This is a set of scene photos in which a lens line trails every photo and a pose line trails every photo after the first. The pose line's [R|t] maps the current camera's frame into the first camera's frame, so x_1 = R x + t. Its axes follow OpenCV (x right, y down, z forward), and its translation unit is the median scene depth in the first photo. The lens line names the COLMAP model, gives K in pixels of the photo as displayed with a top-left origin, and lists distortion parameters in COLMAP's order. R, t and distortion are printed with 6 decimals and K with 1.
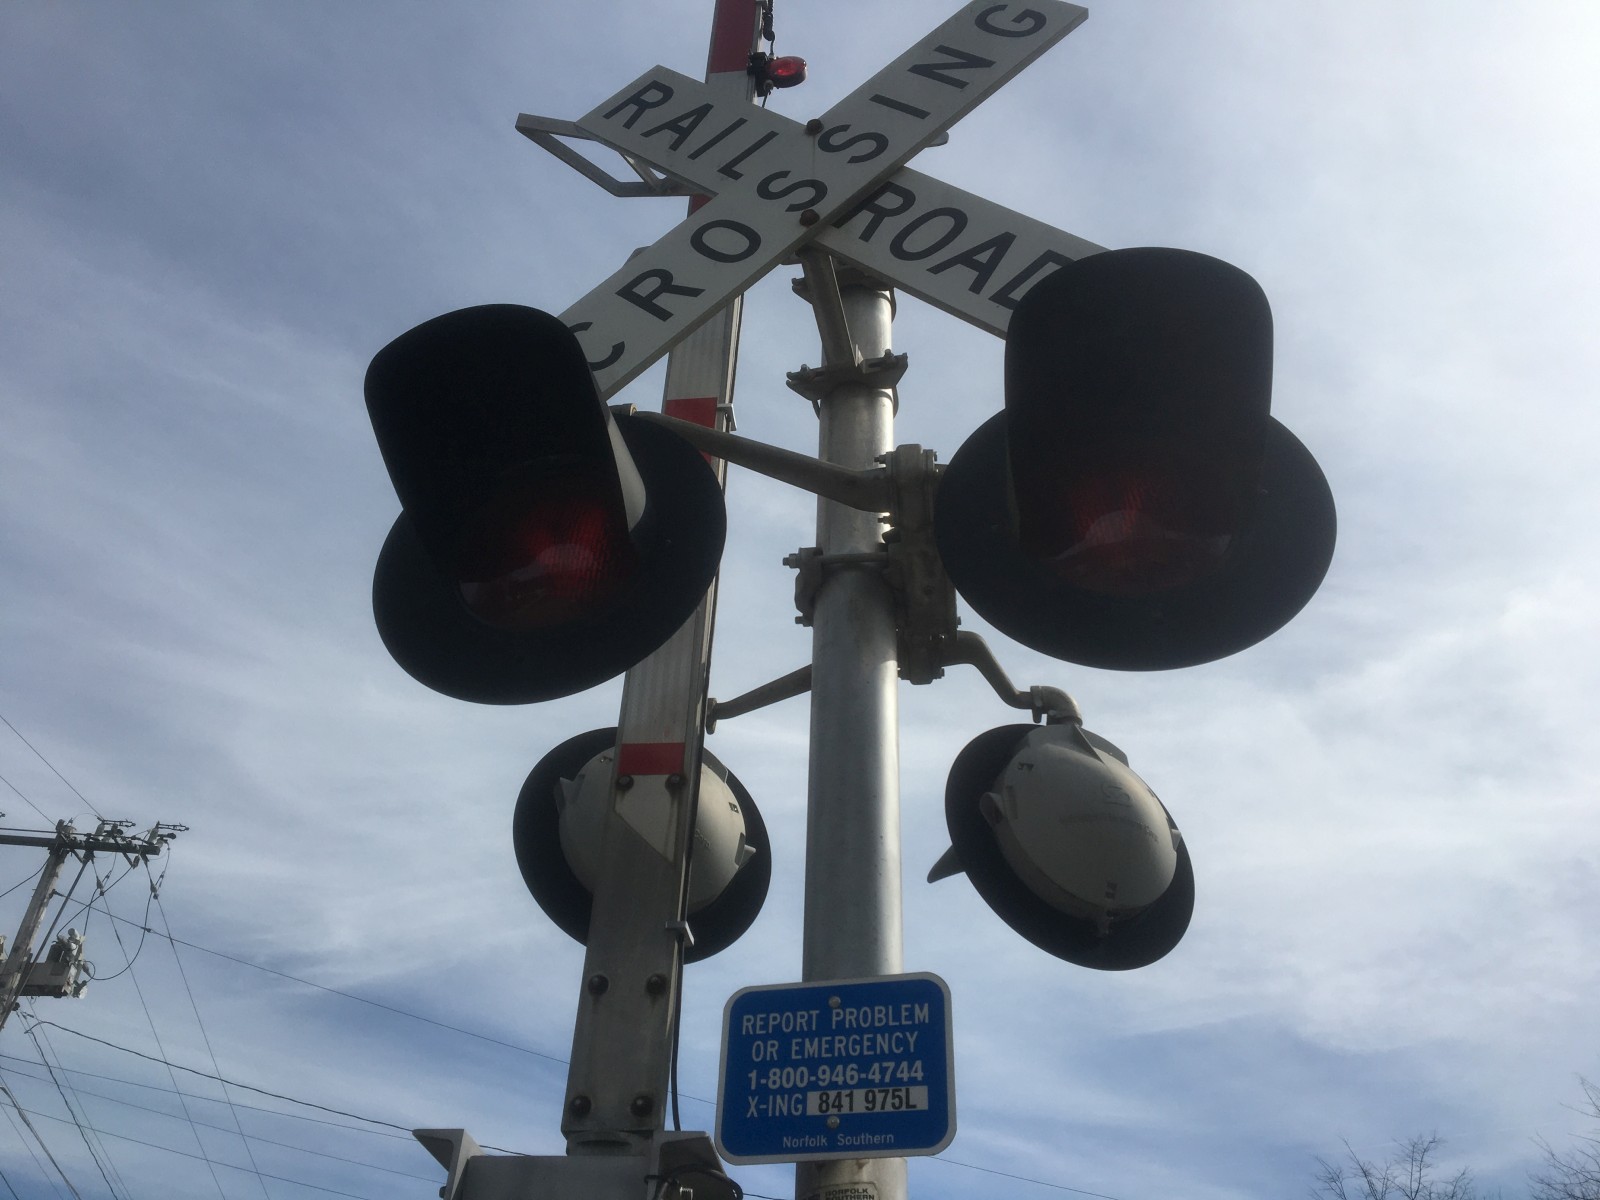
lens RADIAL K [[1326.0, 0, 779.7], [0, 1326.0, 613.6], [0, 0, 1]] dist [0.076808, -0.123210]
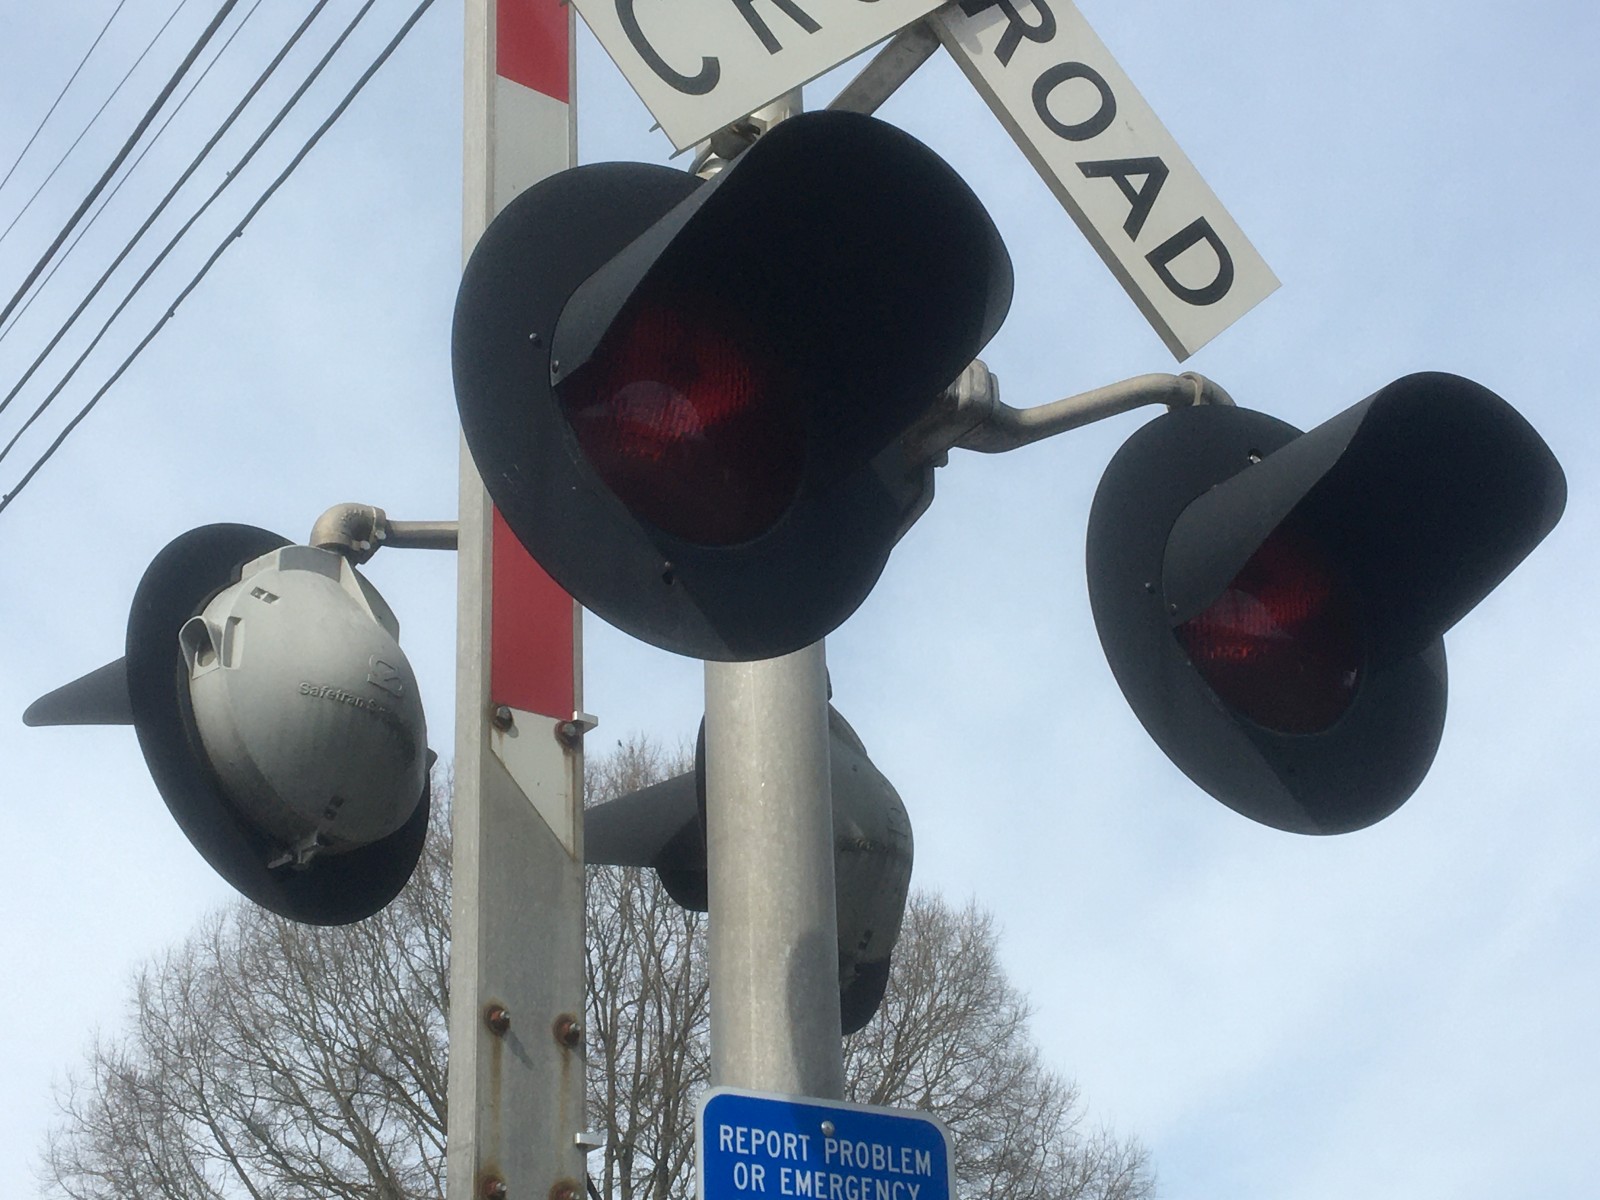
lens RADIAL K [[2456.1, 0, 787.9], [0, 2456.1, 617.6], [0, 0, 1]] dist [0.042729, 0.000000]
pose [[0.699891, 0.269917, 0.661285, -0.741017], [-0.400191, 0.915064, 0.050053, -0.033427], [-0.591608, -0.299672, 0.748463, 0.018534]]
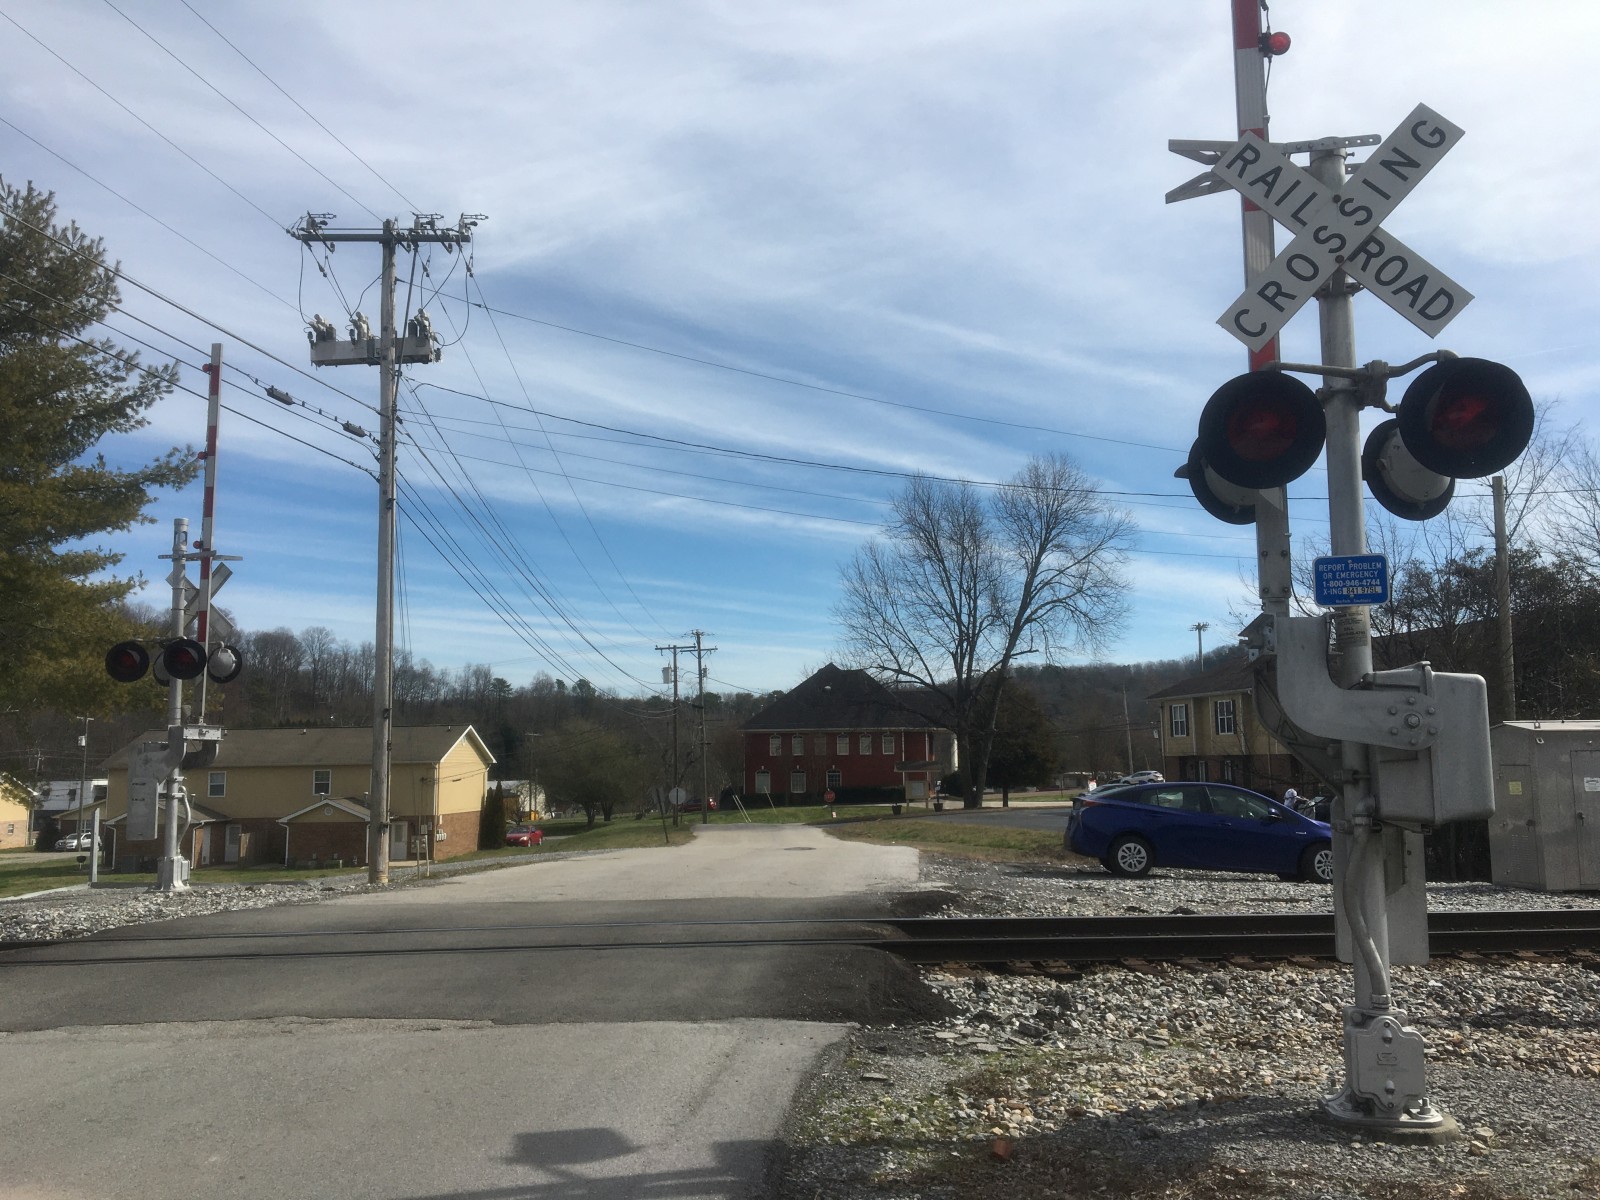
lens RADIAL K [[1326.0, 0, 780.4], [0, 1326.0, 583.2], [0, 0, 1]] dist [0.076808, -0.123210]
pose [[0.993515, -0.047045, -0.103512, -0.756512], [0.092091, 0.866902, 0.489898, -1.054487], [0.066687, -0.496253, 0.865613, -1.486136]]
